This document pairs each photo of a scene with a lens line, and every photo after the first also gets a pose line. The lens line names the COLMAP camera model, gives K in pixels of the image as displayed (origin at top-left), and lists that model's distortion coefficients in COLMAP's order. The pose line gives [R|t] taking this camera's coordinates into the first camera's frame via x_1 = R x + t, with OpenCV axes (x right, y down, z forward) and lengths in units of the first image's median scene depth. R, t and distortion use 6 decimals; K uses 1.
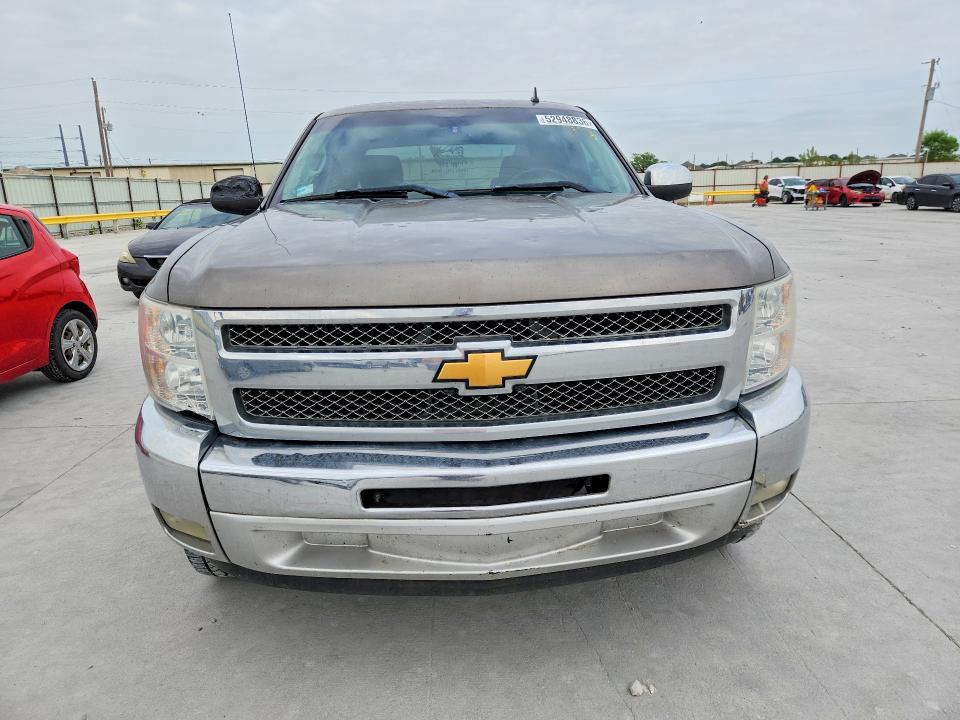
lens RADIAL K [[651.1, 0, 472.2], [0, 651.1, 356.8], [0, 0, 1]] dist [0.077076, -0.074415]
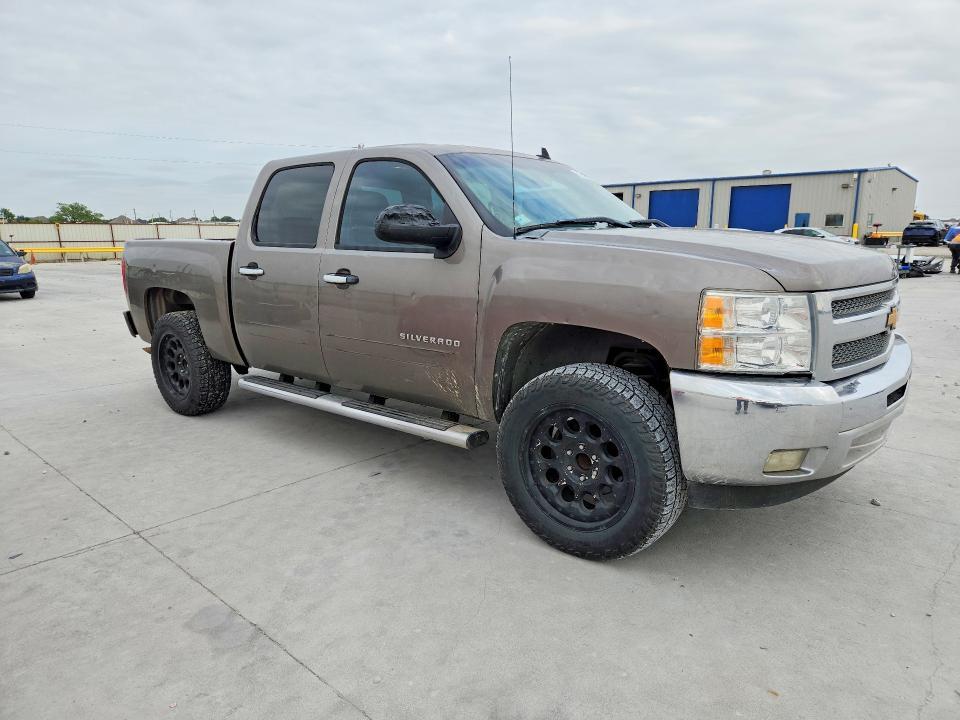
lens RADIAL K [[651.1, 0, 472.2], [0, 651.1, 356.8], [0, 0, 1]] dist [0.077076, -0.074415]
pose [[0.690749, -0.110185, 0.714650, -0.817541], [0.168742, 0.985597, -0.011139, -0.018004], [-0.703130, 0.128285, 0.699394, 0.227889]]
